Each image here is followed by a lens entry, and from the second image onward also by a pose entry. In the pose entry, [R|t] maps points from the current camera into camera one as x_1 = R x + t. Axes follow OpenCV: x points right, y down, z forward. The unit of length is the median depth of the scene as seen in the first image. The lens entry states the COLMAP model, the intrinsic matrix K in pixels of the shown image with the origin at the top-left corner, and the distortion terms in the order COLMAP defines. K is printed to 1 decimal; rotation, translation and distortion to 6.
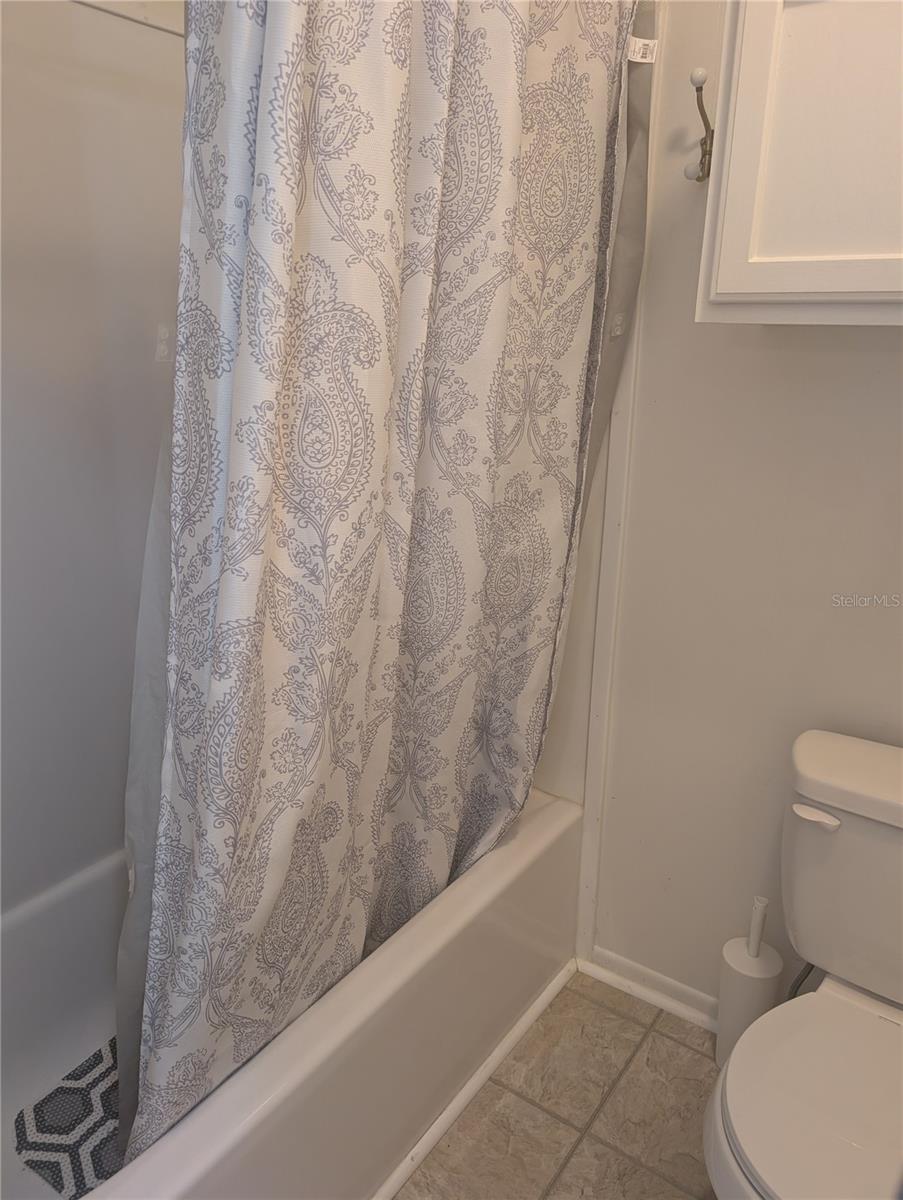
lens RADIAL K [[871.1, 0, 448.6], [0, 871.1, 599.1], [0, 0, 1]] dist [0.028178, -0.032535]
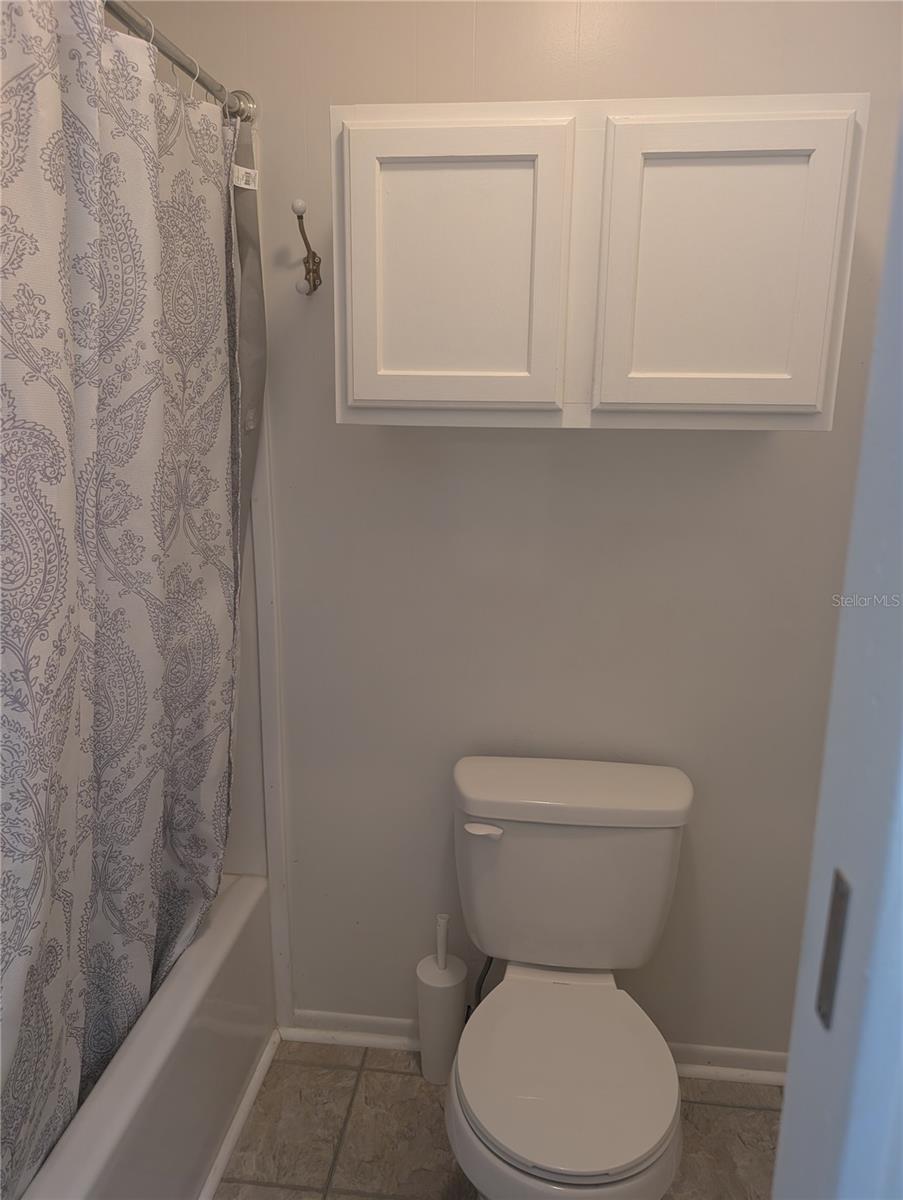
lens RADIAL K [[871.1, 0, 455.4], [0, 871.1, 601.7], [0, 0, 1]] dist [0.028178, -0.032535]
pose [[0.873718, -0.115242, 0.472584, -0.130416], [0.144359, 0.989192, -0.025674, -0.031309], [-0.464518, 0.090653, 0.880912, -0.046156]]
